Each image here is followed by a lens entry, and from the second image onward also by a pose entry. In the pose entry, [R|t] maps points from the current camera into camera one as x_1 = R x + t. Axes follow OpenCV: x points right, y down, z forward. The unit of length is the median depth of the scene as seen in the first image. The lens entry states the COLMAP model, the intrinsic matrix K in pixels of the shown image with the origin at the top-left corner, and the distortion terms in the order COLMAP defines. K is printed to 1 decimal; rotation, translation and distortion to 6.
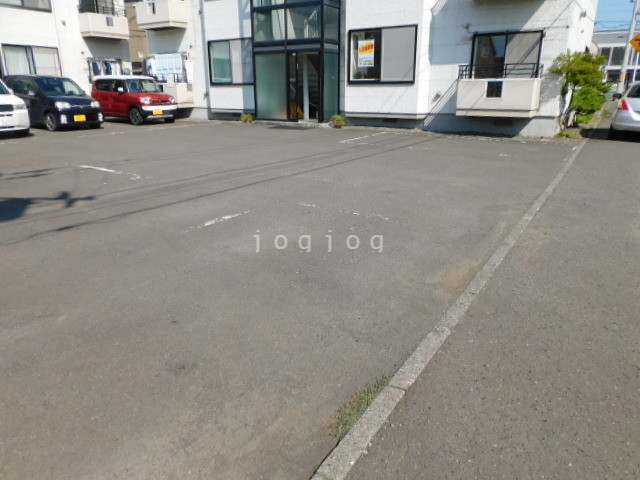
lens RADIAL K [[465.6, 0, 319.3], [0, 465.6, 237.2], [0, 0, 1]] dist [0.003493, -0.006882]
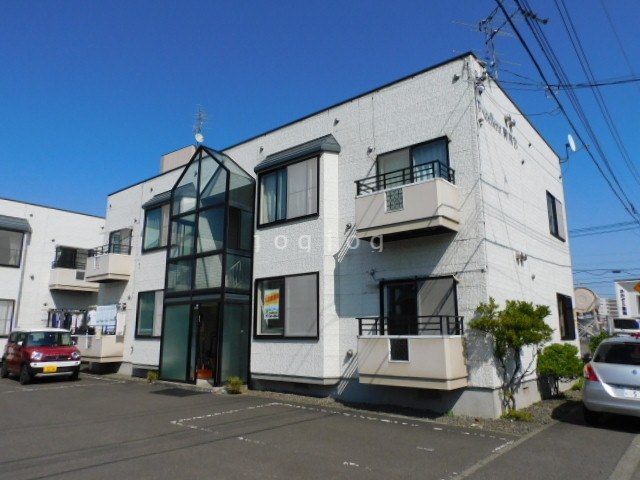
lens RADIAL K [[465.6, 0, 320.6], [0, 465.6, 241.1], [0, 0, 1]] dist [0.003493, -0.006882]
pose [[0.990501, -0.024658, -0.135280, 0.303478], [-0.044071, 0.874970, -0.482166, -0.090239], [0.130255, 0.483548, 0.865572, 0.222410]]
